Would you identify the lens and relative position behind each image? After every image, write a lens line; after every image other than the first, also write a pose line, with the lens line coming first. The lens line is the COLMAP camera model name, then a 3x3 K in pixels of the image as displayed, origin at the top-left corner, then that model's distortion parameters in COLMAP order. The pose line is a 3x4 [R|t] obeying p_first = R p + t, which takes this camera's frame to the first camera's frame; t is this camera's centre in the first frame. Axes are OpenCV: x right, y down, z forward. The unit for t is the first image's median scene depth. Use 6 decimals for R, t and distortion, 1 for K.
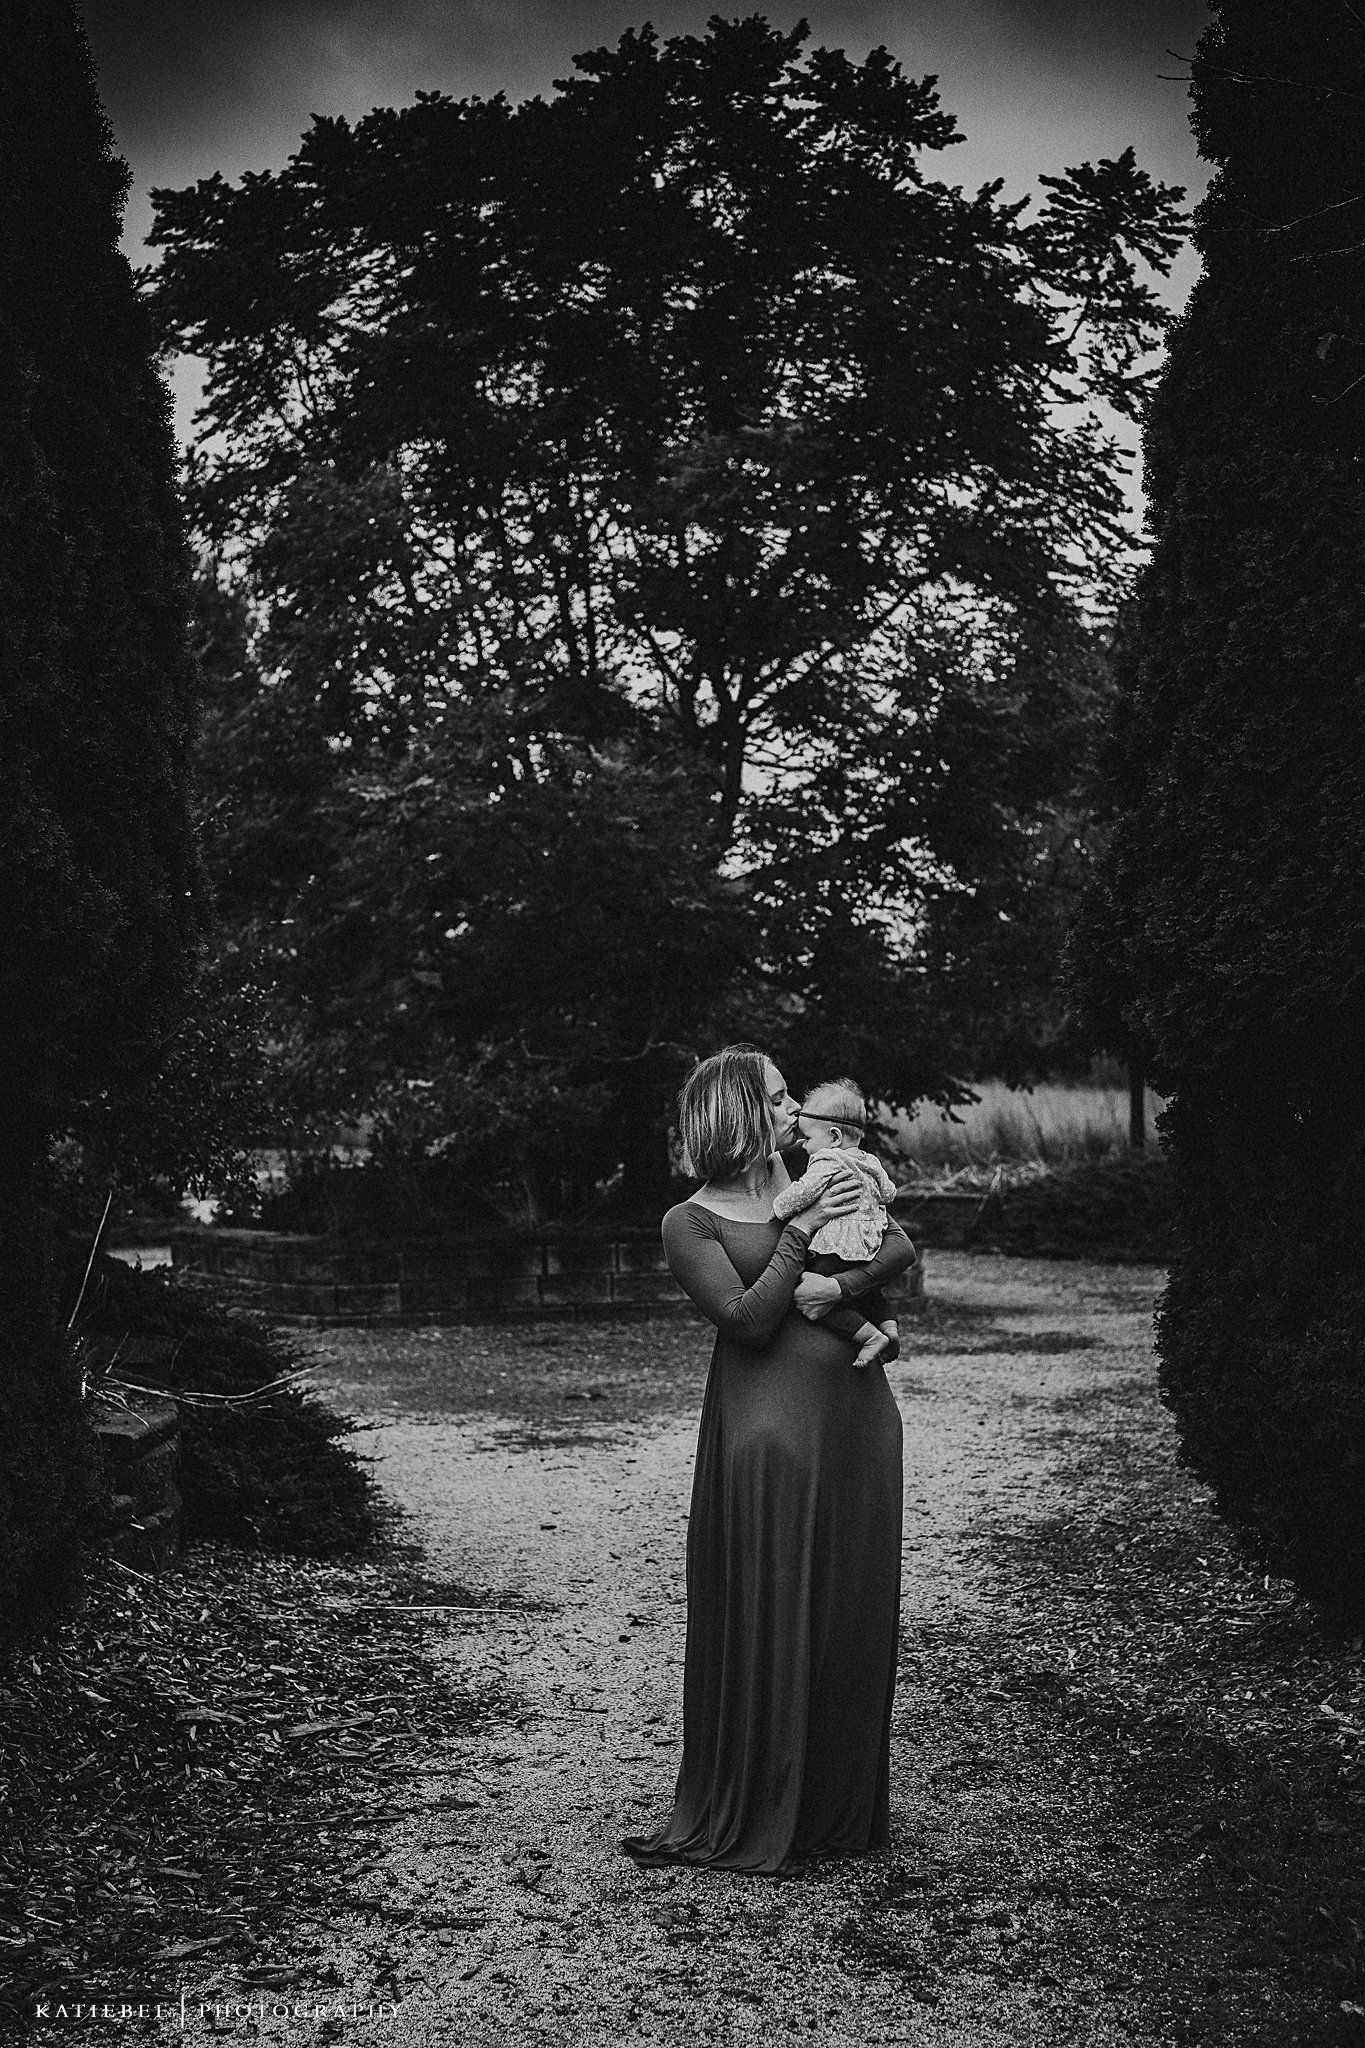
lens RADIAL K [[2873.1, 0, 683.0], [0, 2873.1, 1027.9], [0, 0, 1]] dist [0.023099, 0.000000]
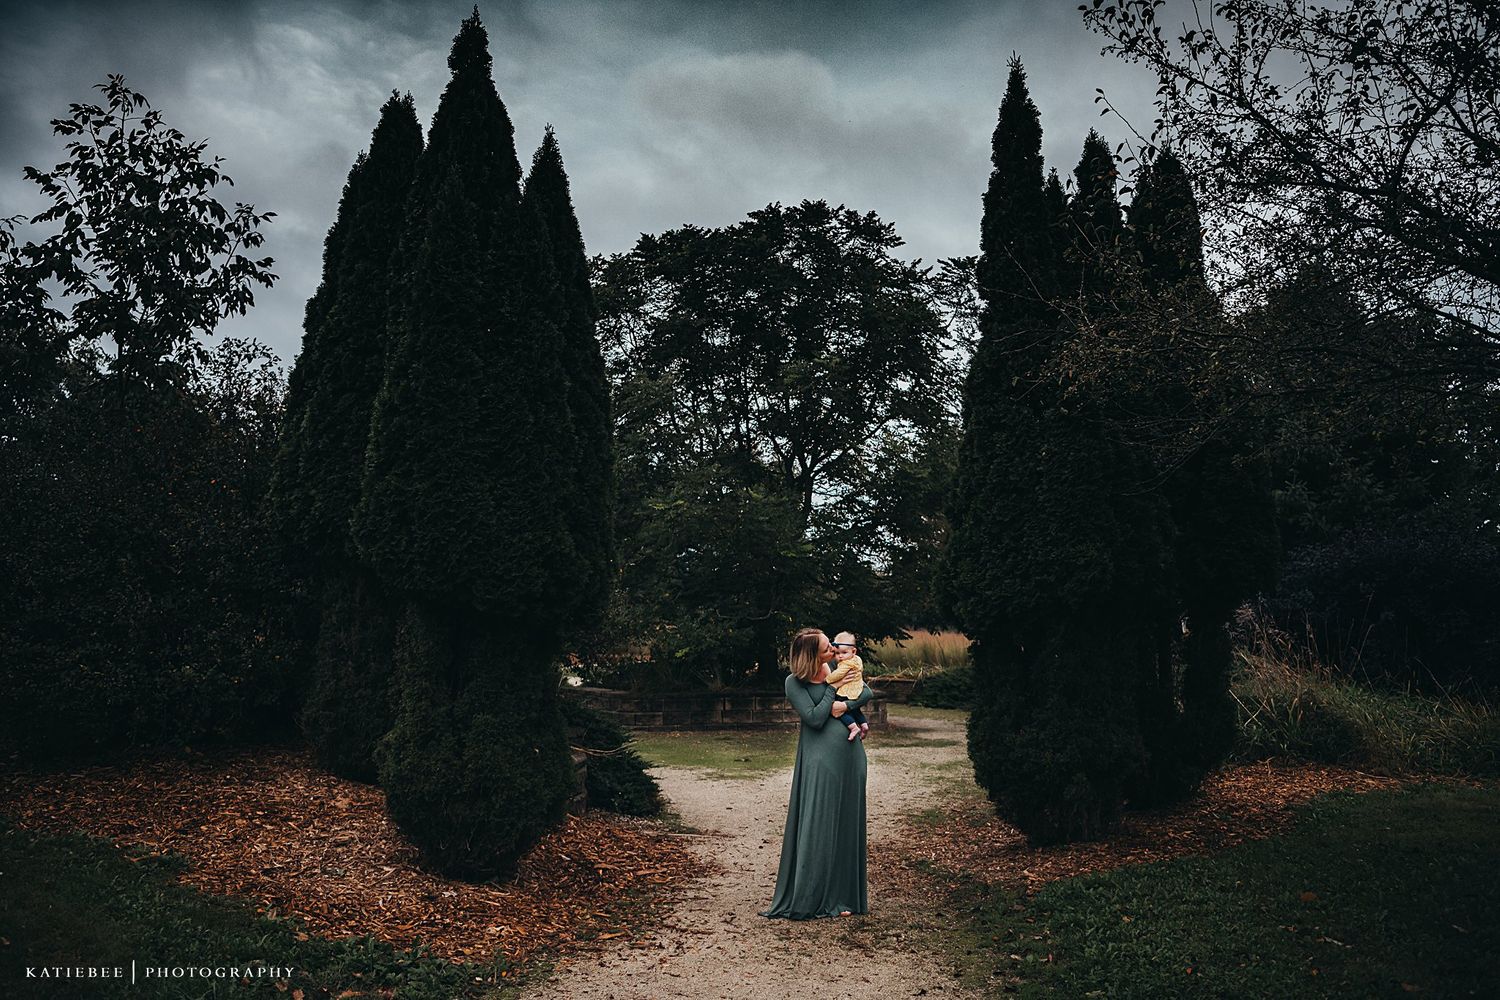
lens RADIAL K [[1352.5, 0, 745.8], [0, 1352.5, 496.5], [0, 0, 1]] dist [0.002525, -0.007502]
pose [[0.999491, 0.015446, -0.027921, -0.003144], [-0.017531, 0.996951, -0.076036, -0.005510], [0.026661, 0.076487, 0.996714, -0.150229]]
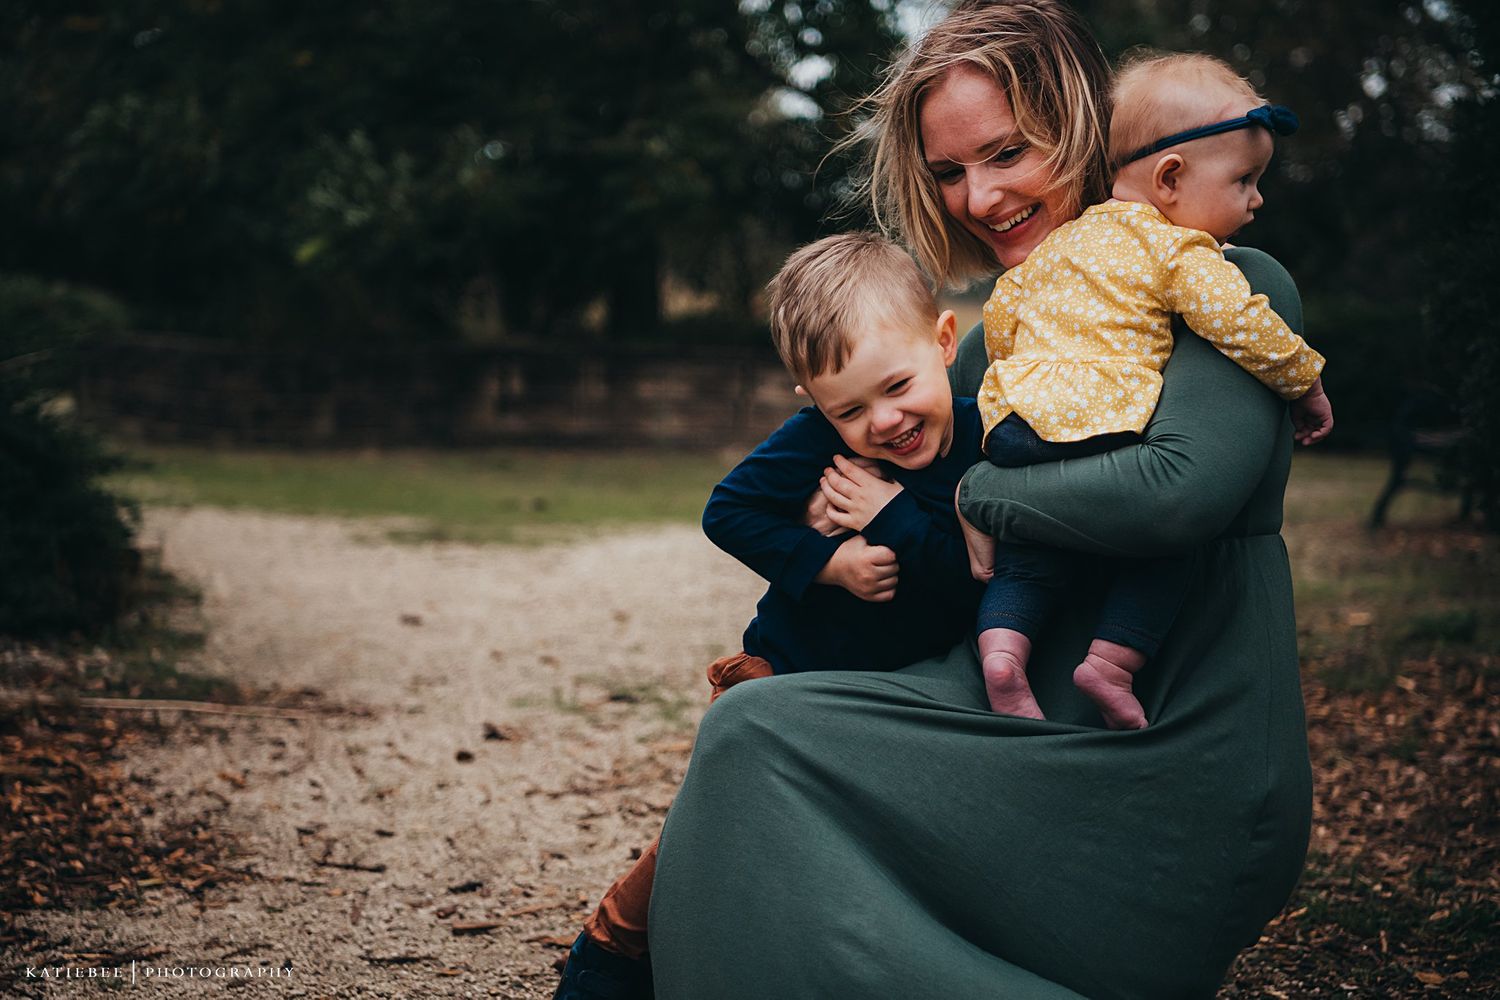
lens RADIAL K [[2585.3, 0, 750.3], [0, 2585.3, 499.5], [0, 0, 1]] dist [0.162753, 0.000000]
pose [[0.999332, 0.033026, 0.015625, 0.017996], [-0.034082, 0.996750, 0.072989, 0.077313], [-0.013163, -0.073473, 0.997210, 0.307443]]
